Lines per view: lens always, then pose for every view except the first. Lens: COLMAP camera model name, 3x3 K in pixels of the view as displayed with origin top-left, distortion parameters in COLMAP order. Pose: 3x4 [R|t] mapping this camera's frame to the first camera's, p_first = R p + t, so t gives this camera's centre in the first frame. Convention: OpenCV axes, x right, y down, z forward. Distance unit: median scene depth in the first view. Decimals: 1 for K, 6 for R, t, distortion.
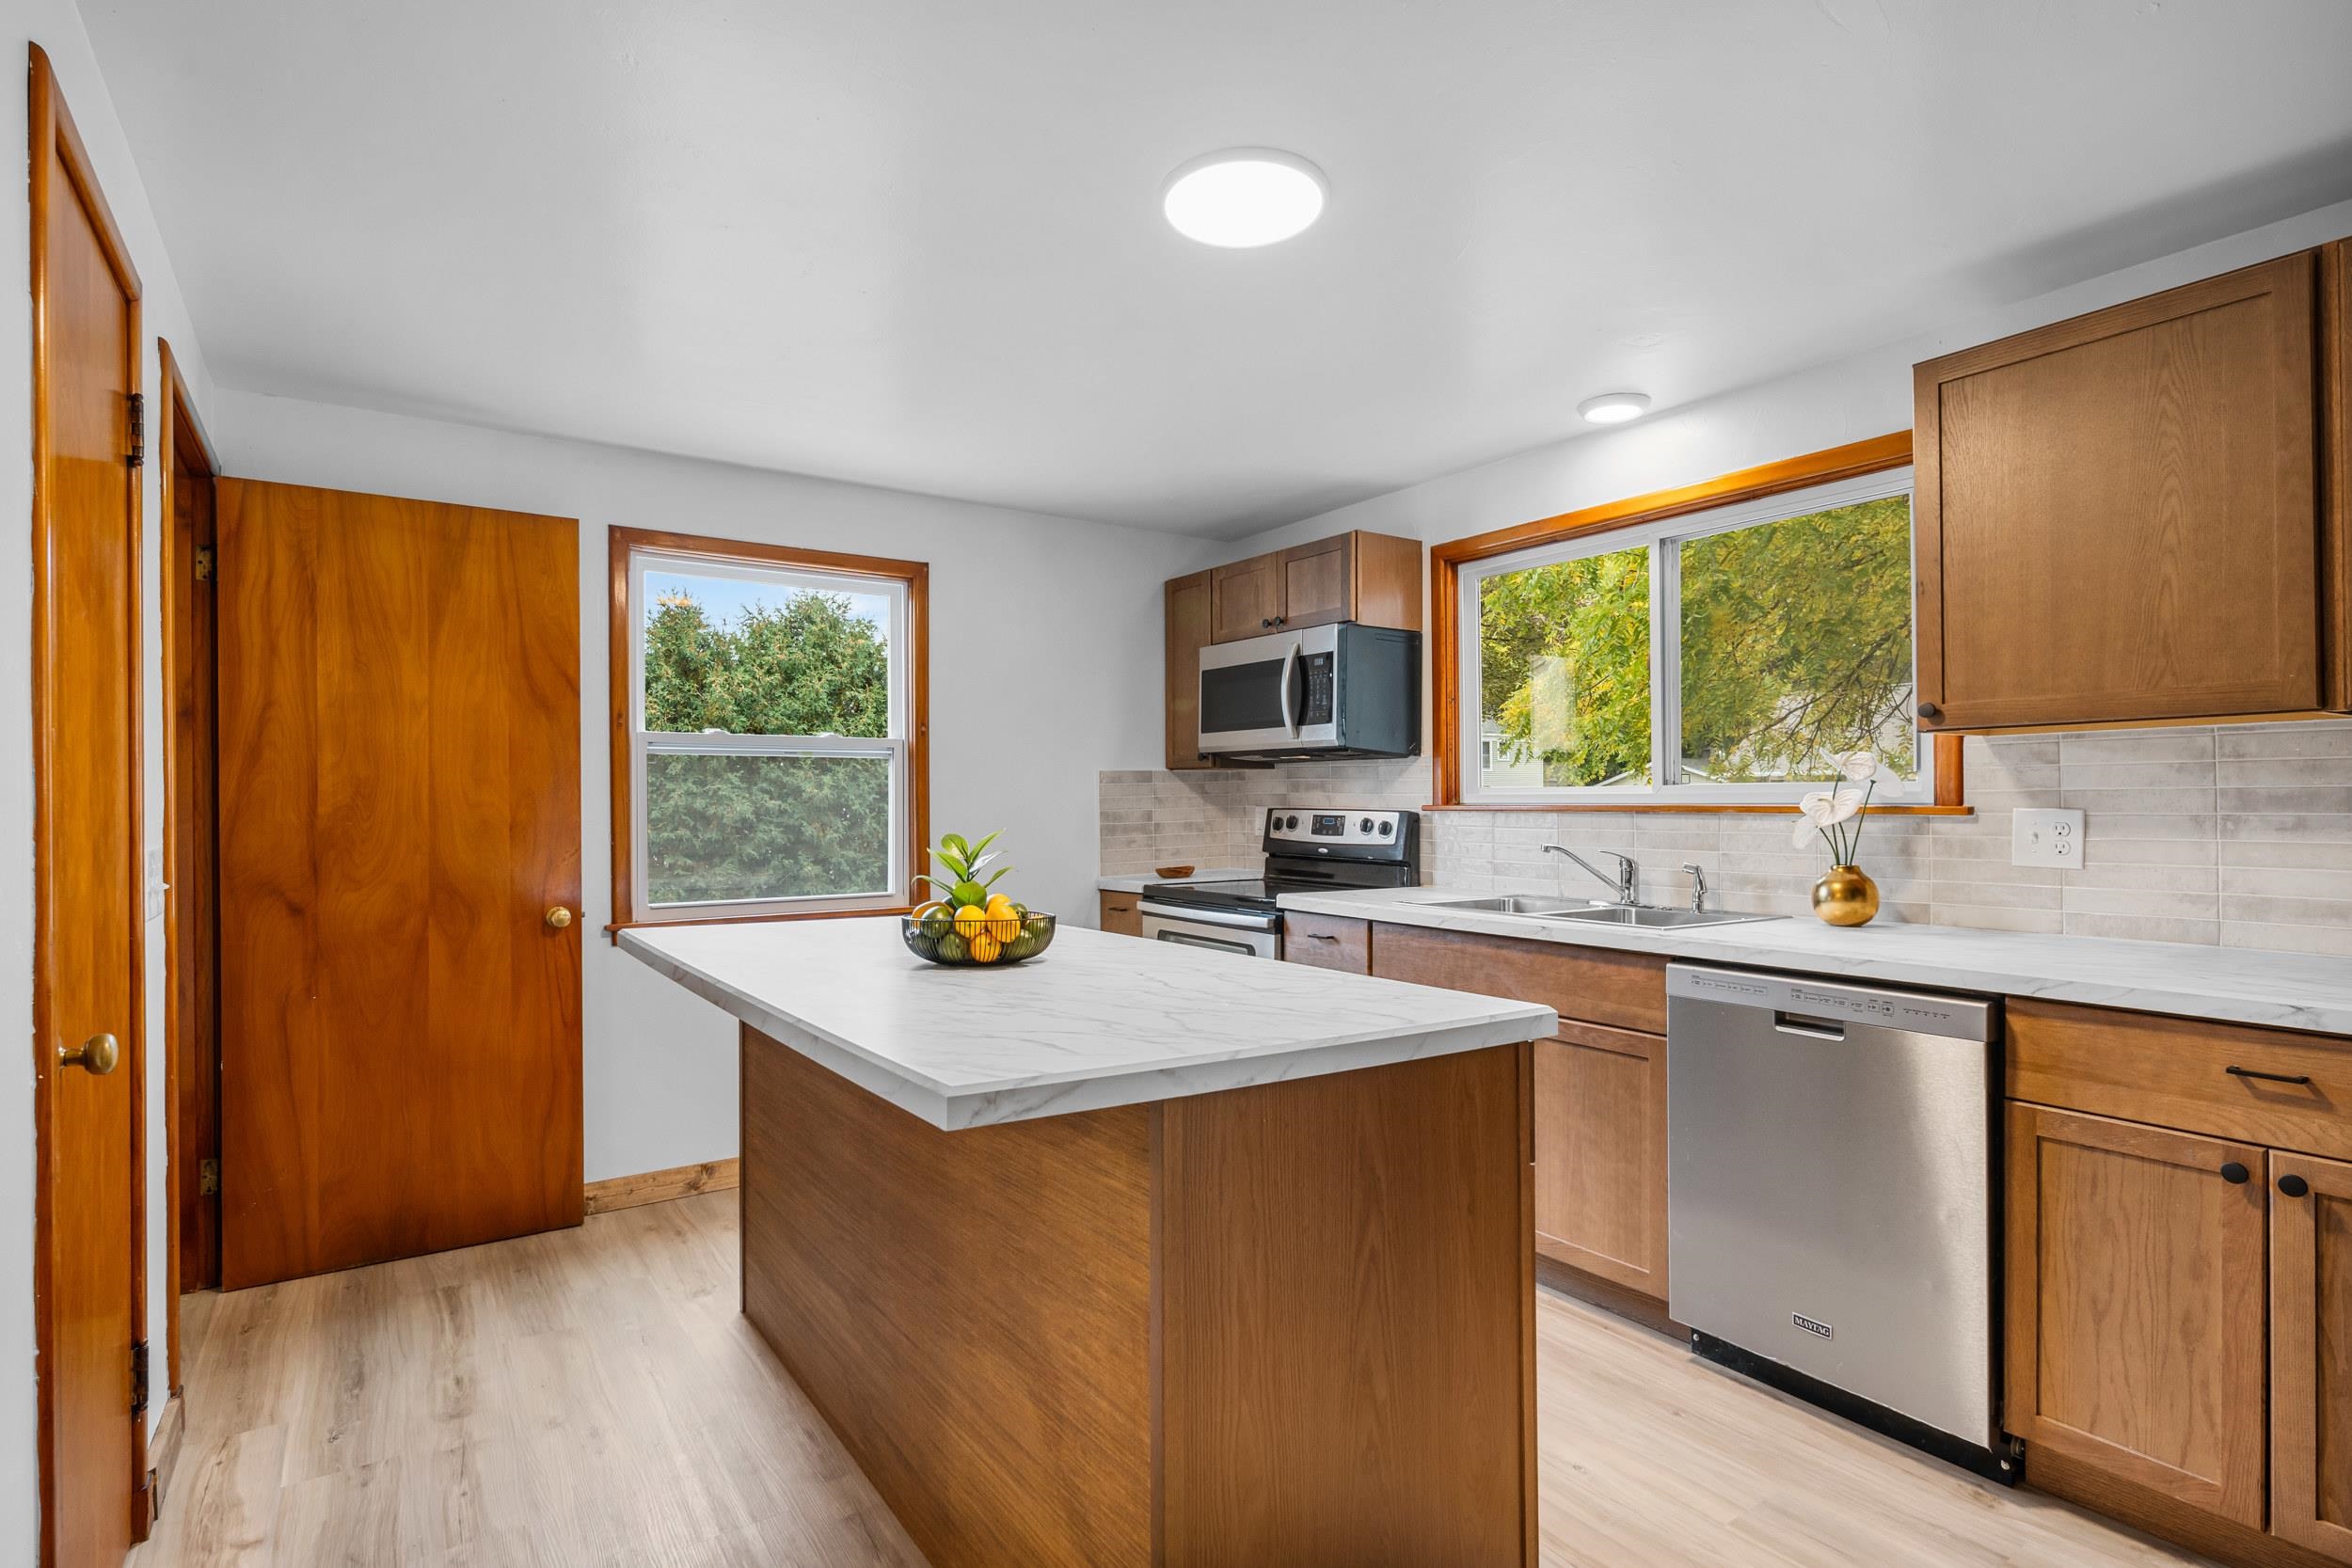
lens RADIAL K [[1147.6, 0, 1175.3], [0, 1147.6, 805.0], [0, 0, 1]] dist [0.005585, -0.003539]
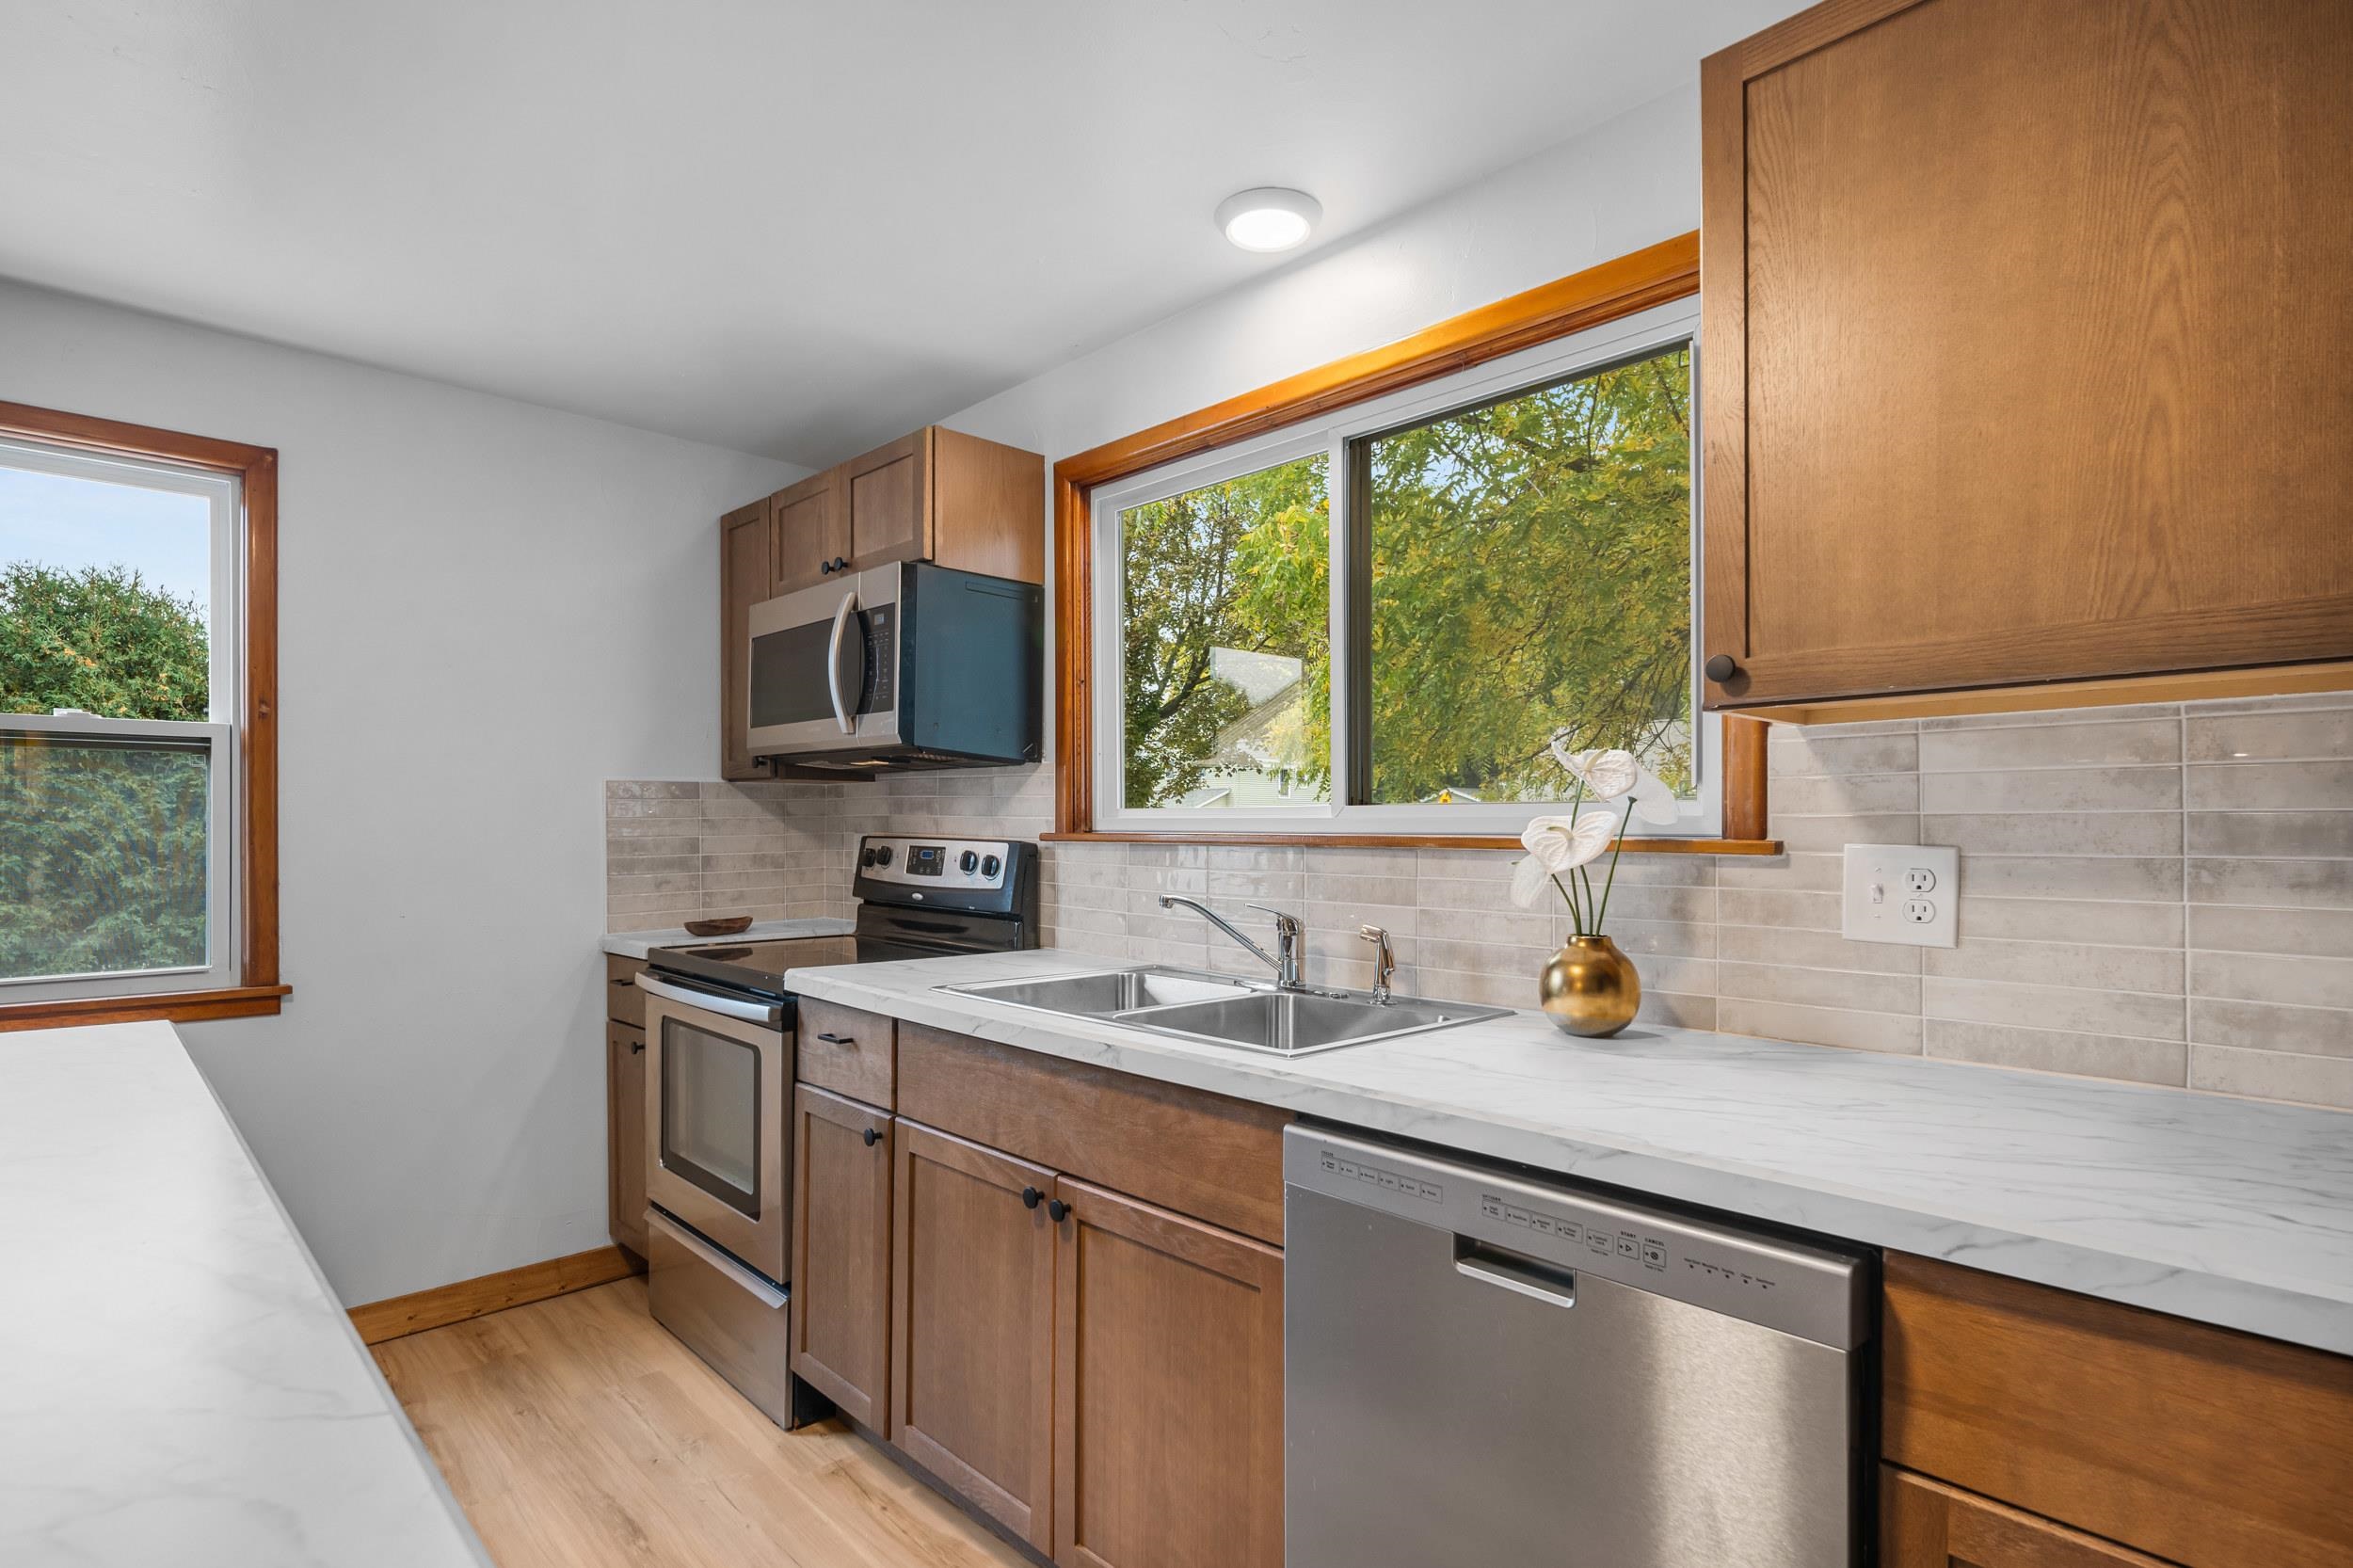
lens RADIAL K [[1148.2, 0, 1181.9], [0, 1148.2, 835.5], [0, 0, 1]] dist [0.005585, -0.003539]
pose [[0.985638, 0.004478, 0.168811, 0.226129], [-0.005206, 0.999979, 0.003874, -0.001792], [-0.168790, -0.004697, 0.985641, 0.369757]]
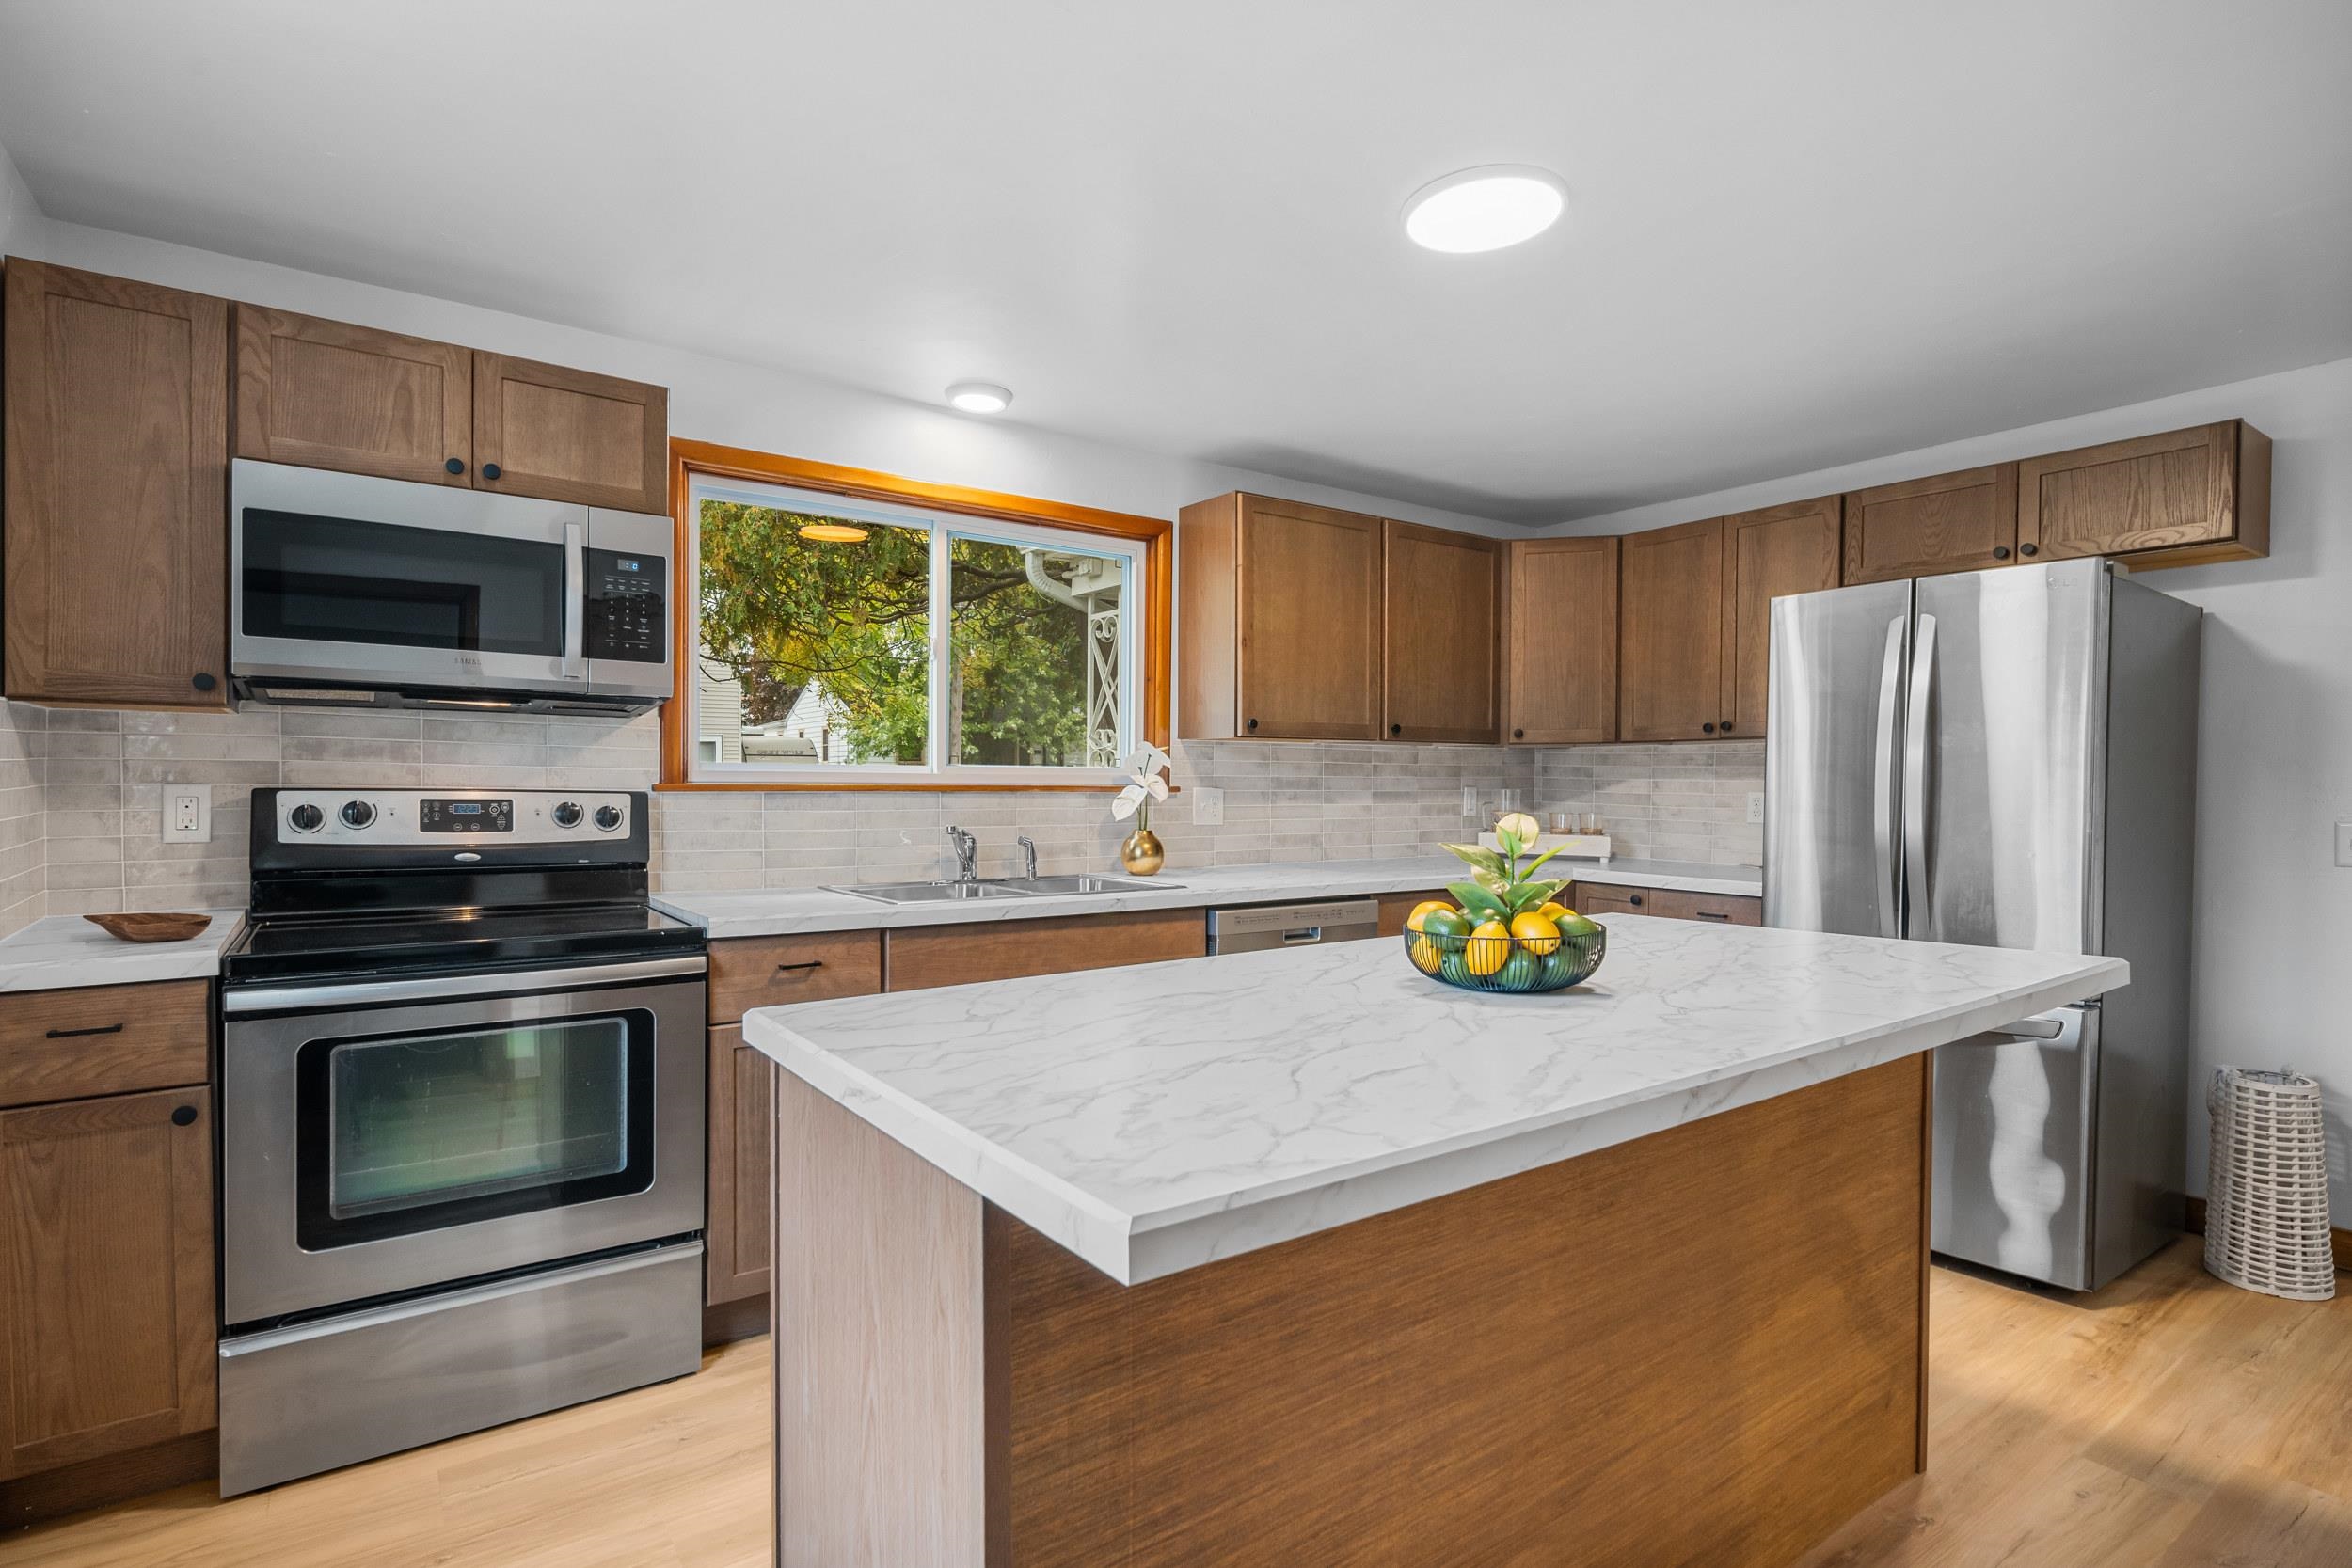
lens RADIAL K [[1235.7, 0, 1187.2], [0, 1235.7, 788.1], [0, 0, 1]] dist [0.000665, -0.000012]
pose [[-0.045337, -0.002156, 0.998969, -0.726257], [-0.004451, 0.999988, 0.001956, 0.000043], [-0.998962, -0.004358, -0.045346, 0.863256]]
